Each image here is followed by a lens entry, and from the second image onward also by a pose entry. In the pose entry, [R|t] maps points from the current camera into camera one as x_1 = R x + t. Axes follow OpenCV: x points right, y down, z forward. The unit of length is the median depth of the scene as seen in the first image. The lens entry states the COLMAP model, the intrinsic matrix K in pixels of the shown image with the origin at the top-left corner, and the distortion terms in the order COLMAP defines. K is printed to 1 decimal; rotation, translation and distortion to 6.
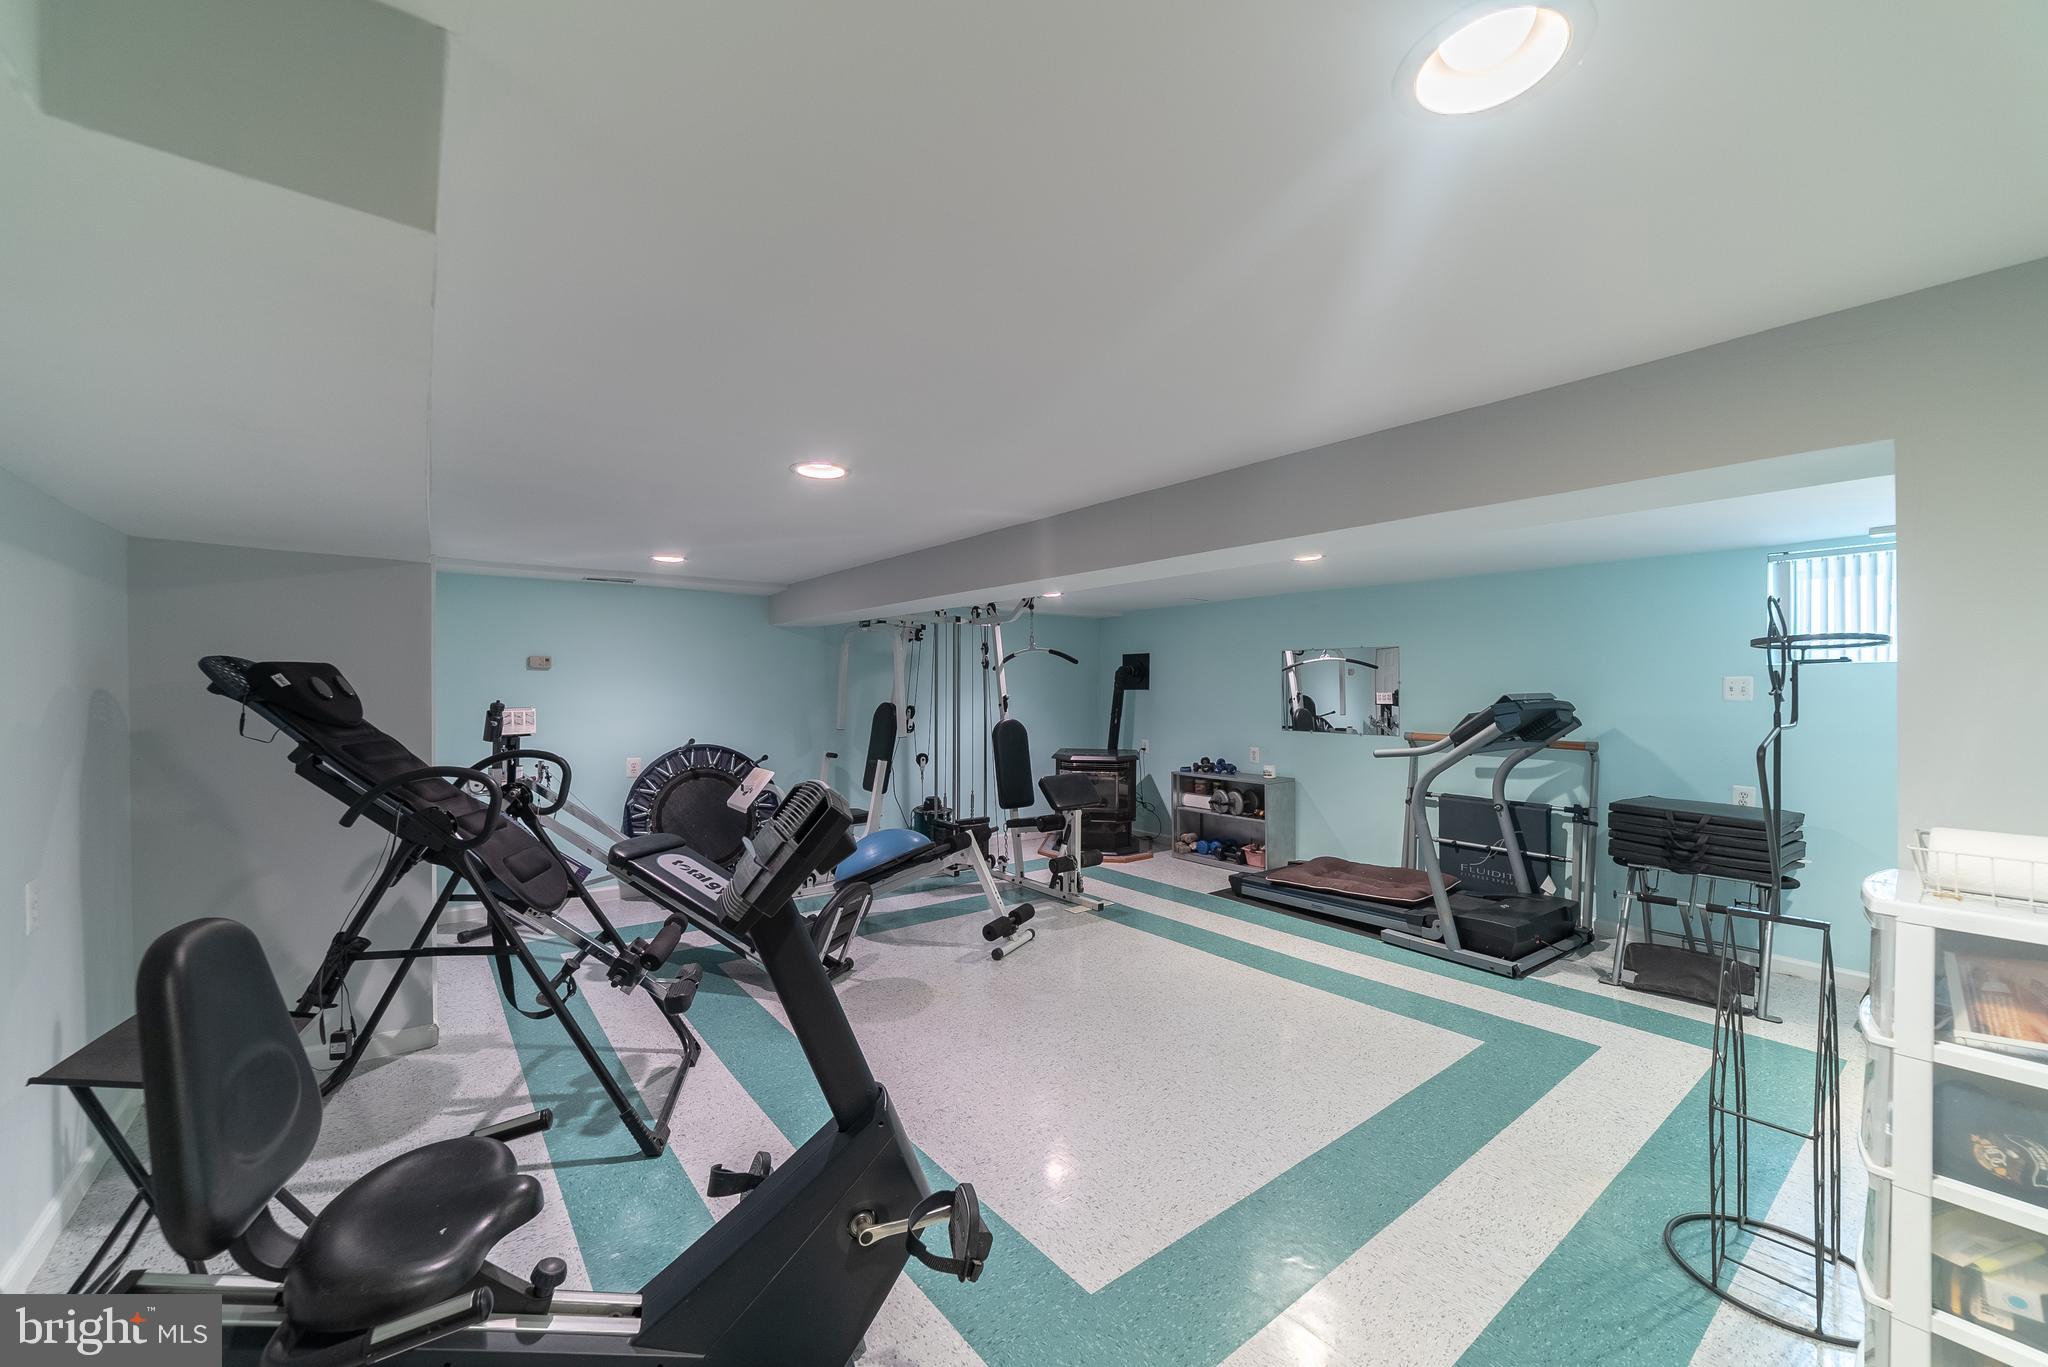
lens RADIAL K [[828.1, 0, 1018.1], [0, 828.1, 685.8], [0, 0, 1]] dist [-0.010593, 0.003547]
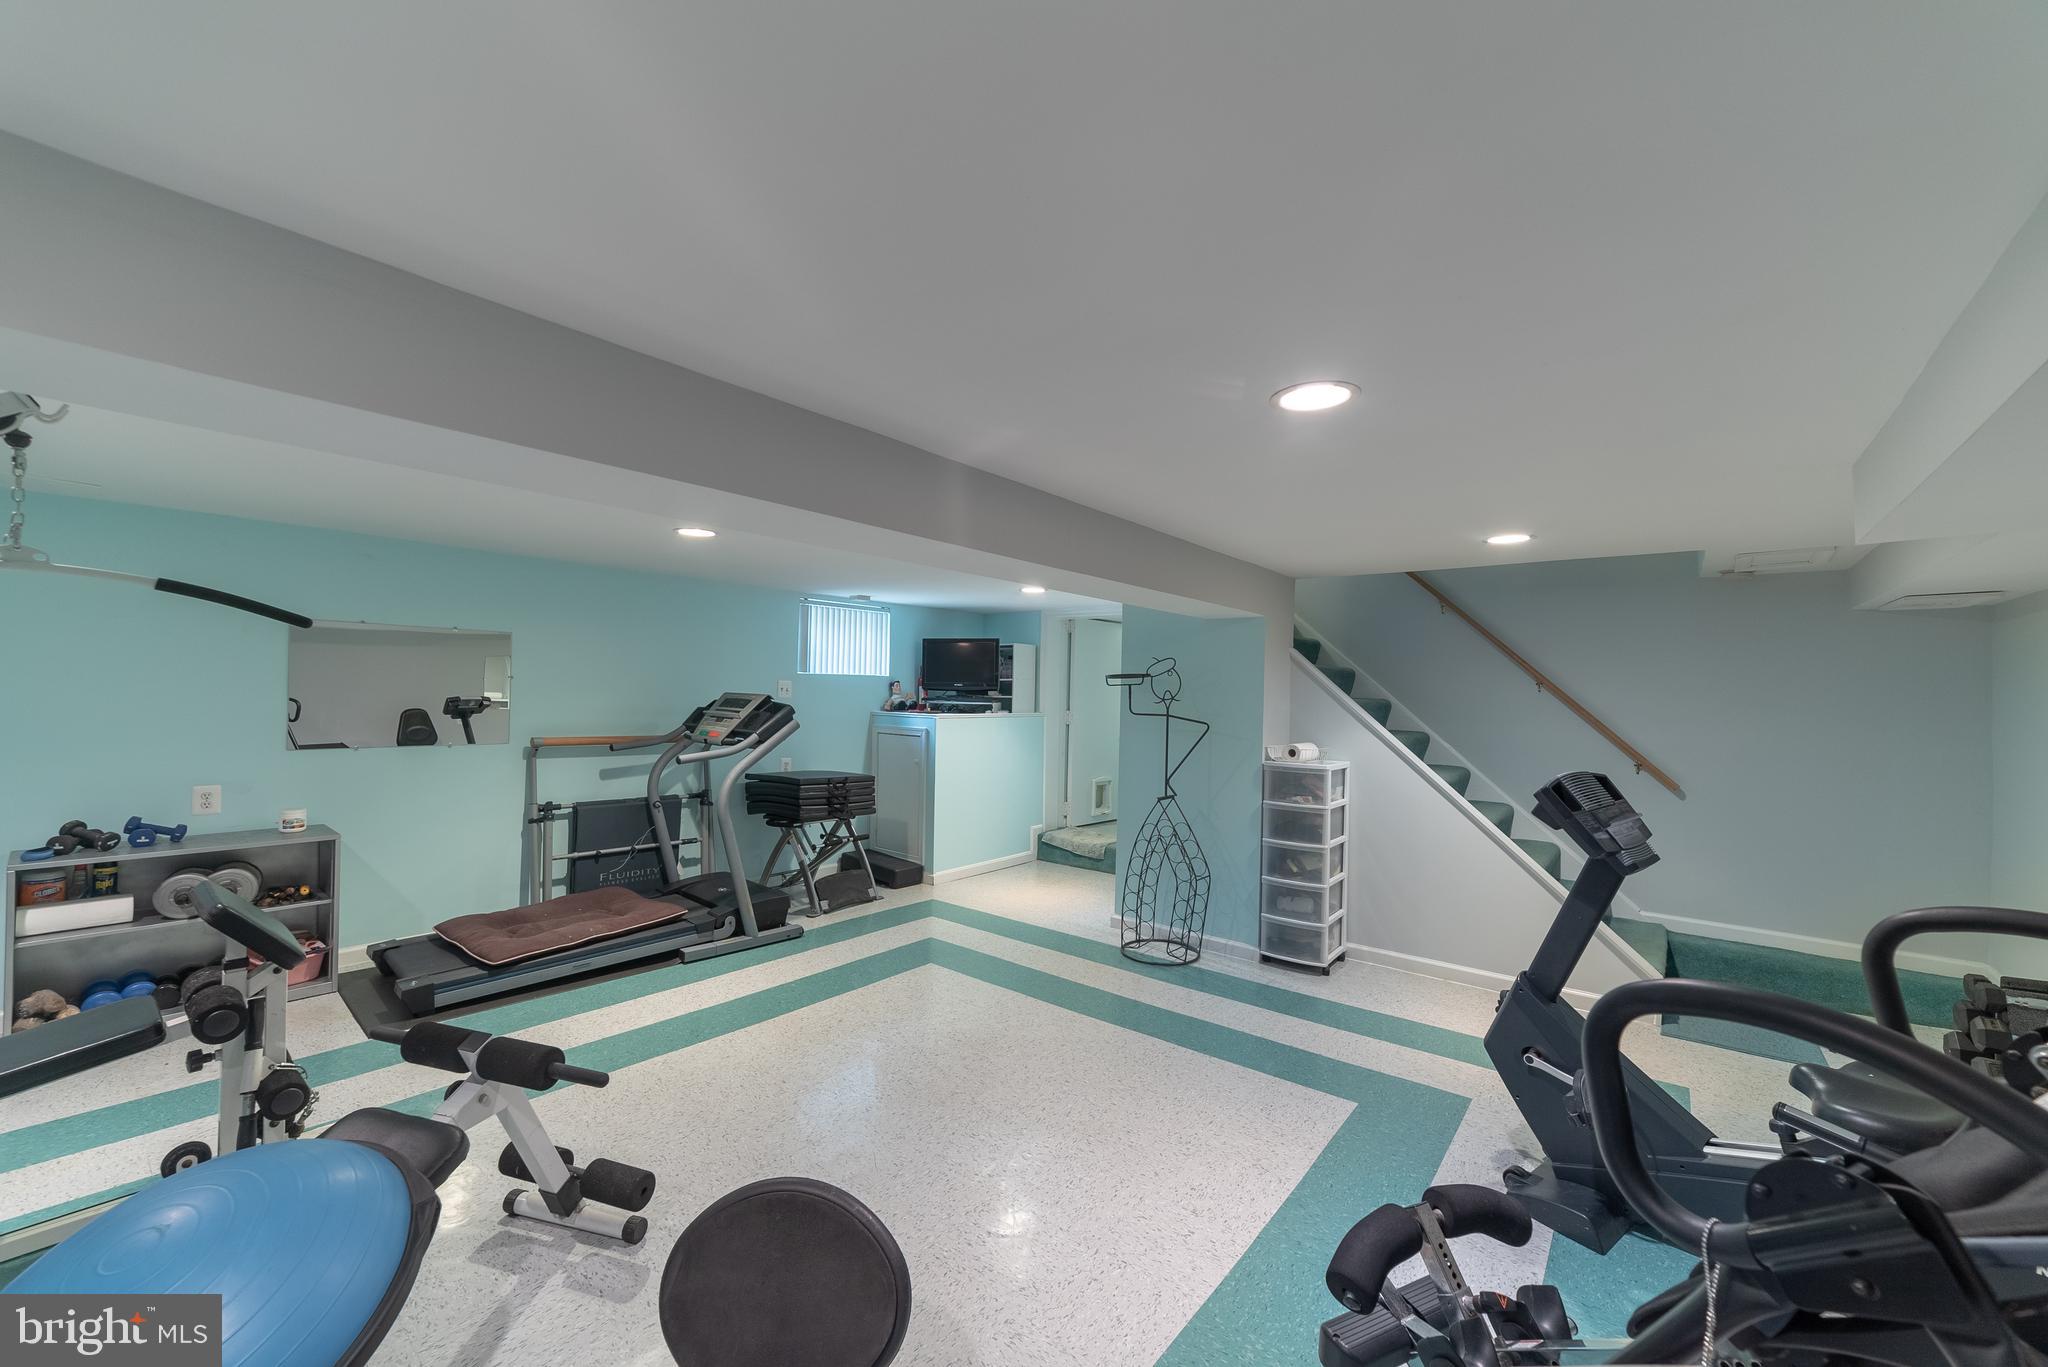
lens RADIAL K [[828.1, 0, 1014.0], [0, 828.1, 689.3], [0, 0, 1]] dist [-0.010593, 0.003547]
pose [[-0.235505, -0.000600, 0.971873, -0.513116], [-0.017149, 0.999847, -0.003538, 0.002692], [-0.971722, -0.017500, -0.235479, 0.833801]]
